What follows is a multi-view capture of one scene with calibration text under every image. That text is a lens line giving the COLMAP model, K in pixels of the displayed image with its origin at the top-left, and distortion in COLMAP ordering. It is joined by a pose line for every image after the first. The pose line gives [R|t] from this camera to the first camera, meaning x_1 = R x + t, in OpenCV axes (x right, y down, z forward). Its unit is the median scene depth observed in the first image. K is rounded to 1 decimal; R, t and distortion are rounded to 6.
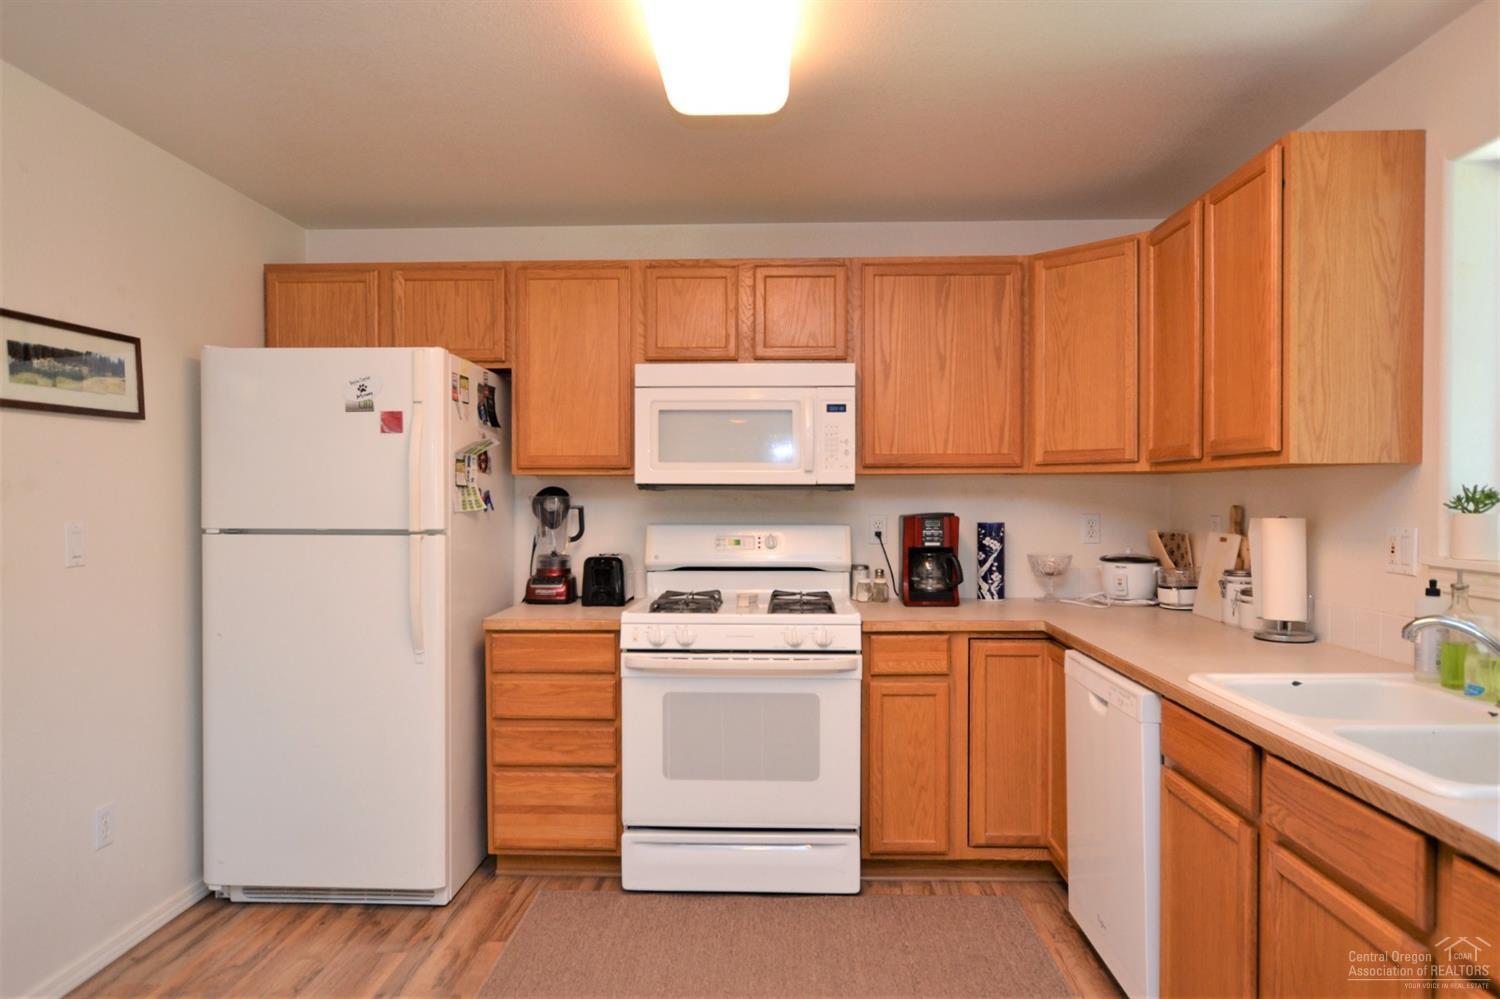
lens RADIAL K [[980.1, 0, 750.0], [0, 980.1, 499.5], [0, 0, 1]] dist [-0.006848, -0.000760]
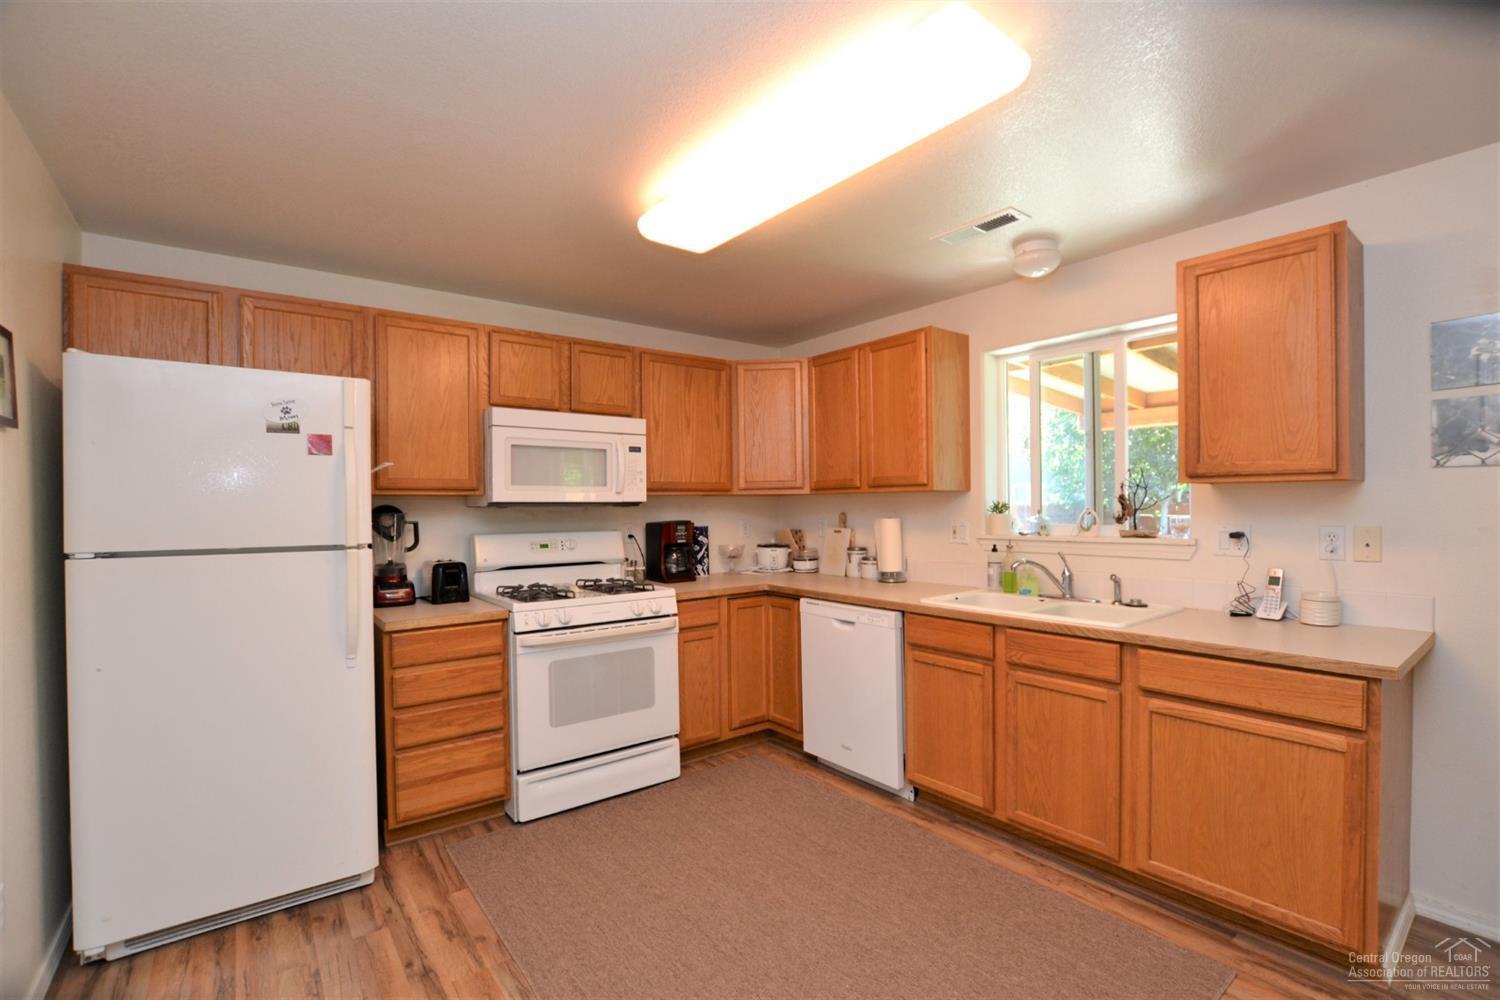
lens RADIAL K [[689.4, 0, 750.0], [0, 689.4, 500.0], [0, 0, 1]] dist [-0.023092, 0.000221]
pose [[0.759923, -0.001166, 0.650012, -0.466310], [0.014333, 0.999785, -0.014963, -0.000811], [-0.649855, 0.020687, 0.759777, 0.124190]]
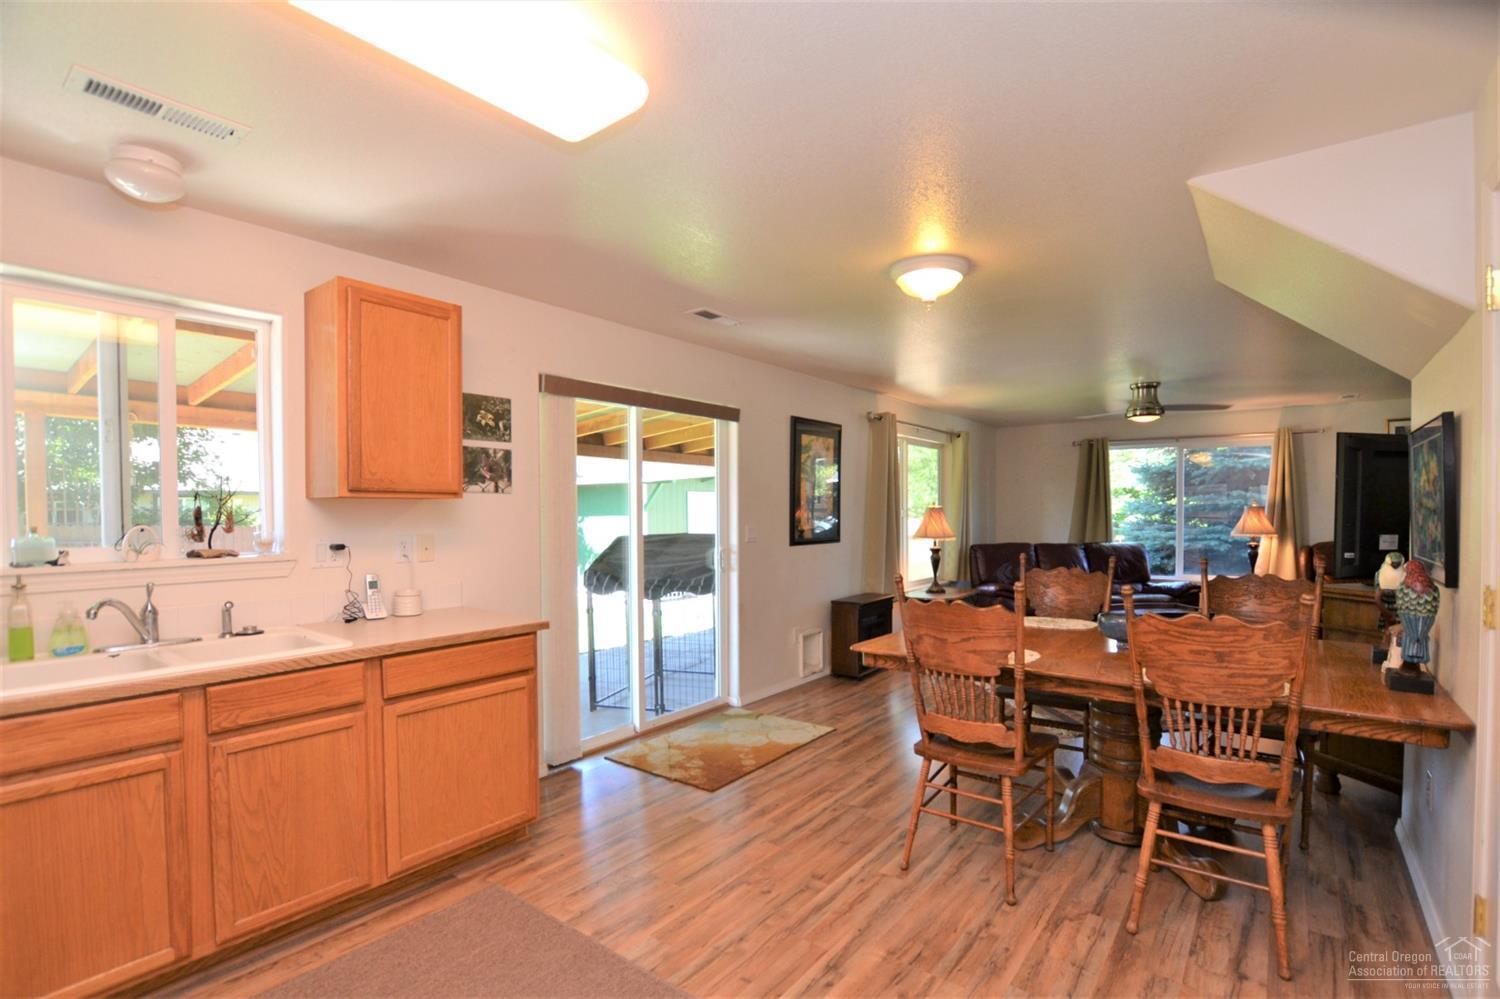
lens RADIAL K [[691.1, 0, 754.3], [0, 691.1, 526.3], [0, 0, 1]] dist [-0.002534, -0.000194]
pose [[-0.809721, -0.005904, 0.586786, -0.436966], [0.012711, 0.999538, 0.027597, -0.006056], [-0.586678, 0.029804, -0.809272, 0.746519]]
